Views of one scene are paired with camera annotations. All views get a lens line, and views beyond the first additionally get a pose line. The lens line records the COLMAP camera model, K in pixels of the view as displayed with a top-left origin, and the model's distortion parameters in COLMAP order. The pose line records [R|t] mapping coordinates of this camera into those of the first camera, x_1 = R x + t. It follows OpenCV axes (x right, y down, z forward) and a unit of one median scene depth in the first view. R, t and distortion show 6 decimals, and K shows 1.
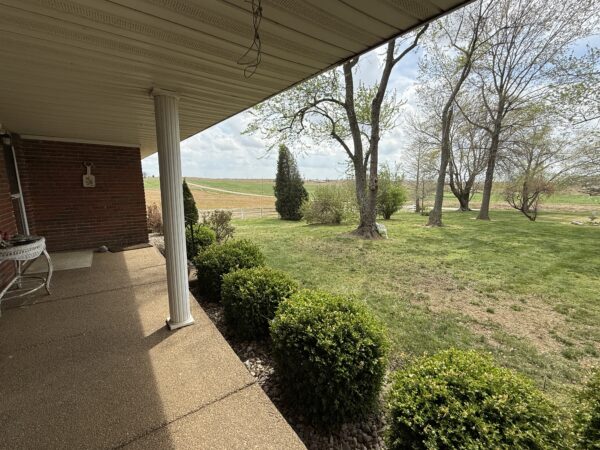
lens RADIAL K [[261.2, 0, 301.4], [0, 261.2, 225.2], [0, 0, 1]] dist [0.009500, -0.001959]
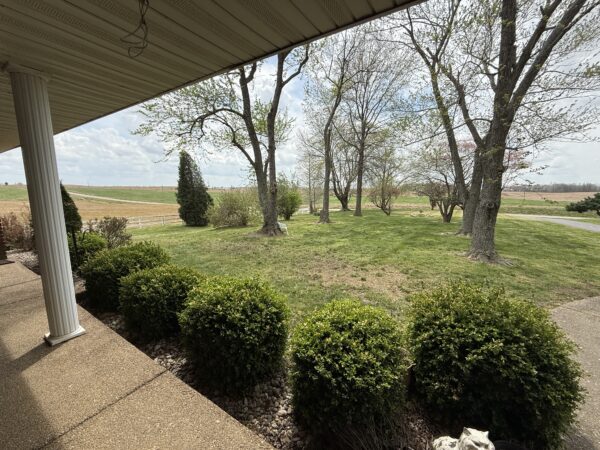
lens RADIAL K [[240.3, 0, 298.4], [0, 240.3, 226.0], [0, 0, 1]] dist [0.009821, -0.001462]
pose [[0.934893, -0.060698, 0.349701, 0.002225], [0.065660, 0.997839, -0.002339, 0.020330], [-0.348803, 0.025148, 0.936858, -0.016102]]
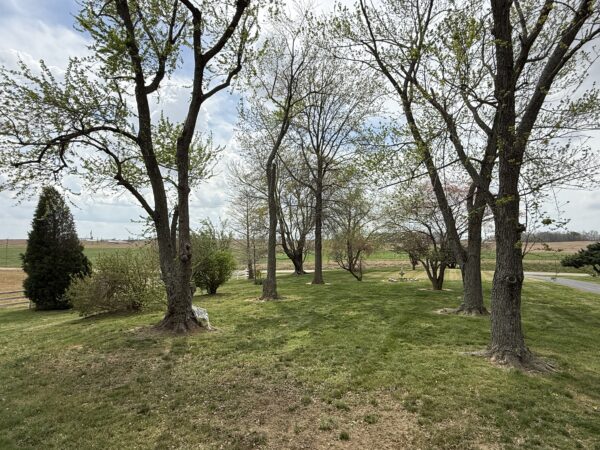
lens RADIAL K [[334.4, 0, 296.2], [0, 334.4, 226.3], [0, 0, 1]] dist [0.020056, 0.000666]
pose [[0.852705, 0.006124, 0.522356, 0.069723], [0.100646, 0.979272, -0.175777, -0.042105], [-0.512605, 0.202459, 0.834414, 0.102988]]
